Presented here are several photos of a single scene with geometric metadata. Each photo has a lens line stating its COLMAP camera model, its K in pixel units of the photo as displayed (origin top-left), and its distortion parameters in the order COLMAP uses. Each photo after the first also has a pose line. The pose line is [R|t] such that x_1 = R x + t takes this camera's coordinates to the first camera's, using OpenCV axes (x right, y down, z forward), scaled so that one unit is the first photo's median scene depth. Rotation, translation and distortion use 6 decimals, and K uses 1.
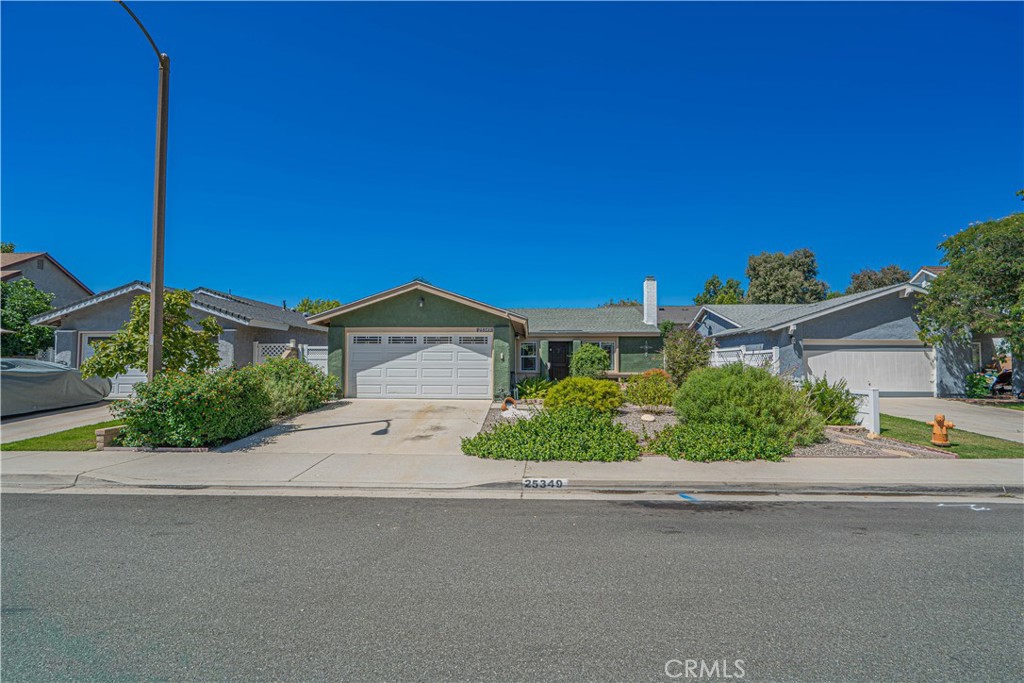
lens RADIAL K [[471.3, 0, 511.7], [0, 471.3, 340.8], [0, 0, 1]] dist [-0.003775, 0.001817]
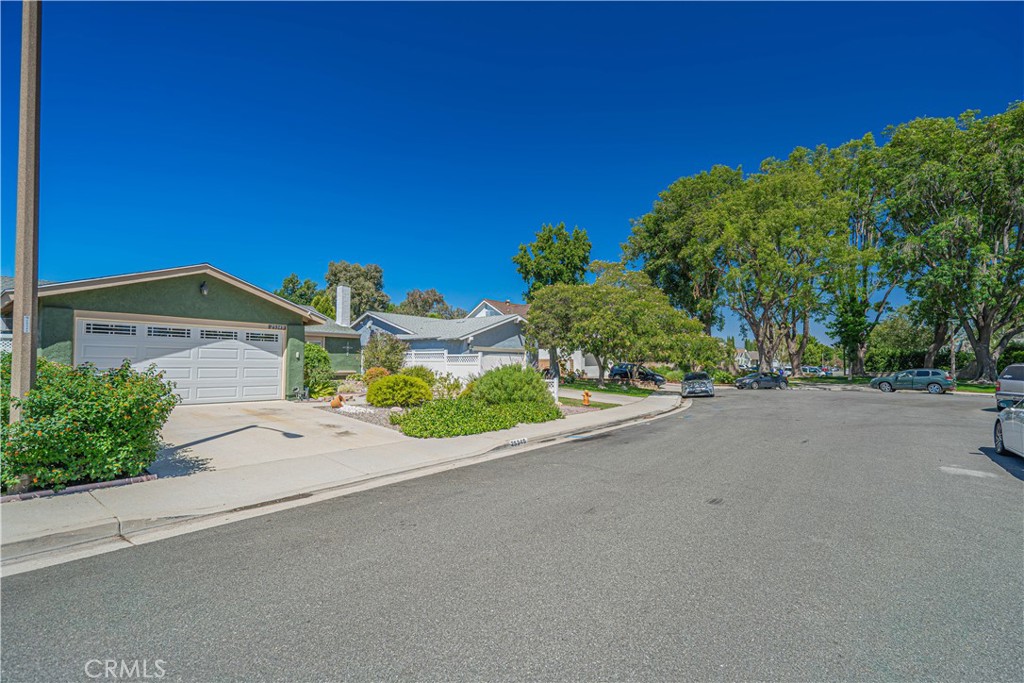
lens RADIAL K [[471.3, 0, 523.4], [0, 471.3, 347.3], [0, 0, 1]] dist [-0.003775, 0.001817]
pose [[0.573995, 0.032144, 0.818228, -0.539072], [-0.048663, 0.998802, -0.005100, -0.001780], [-0.817412, -0.036890, 0.574872, 0.046172]]
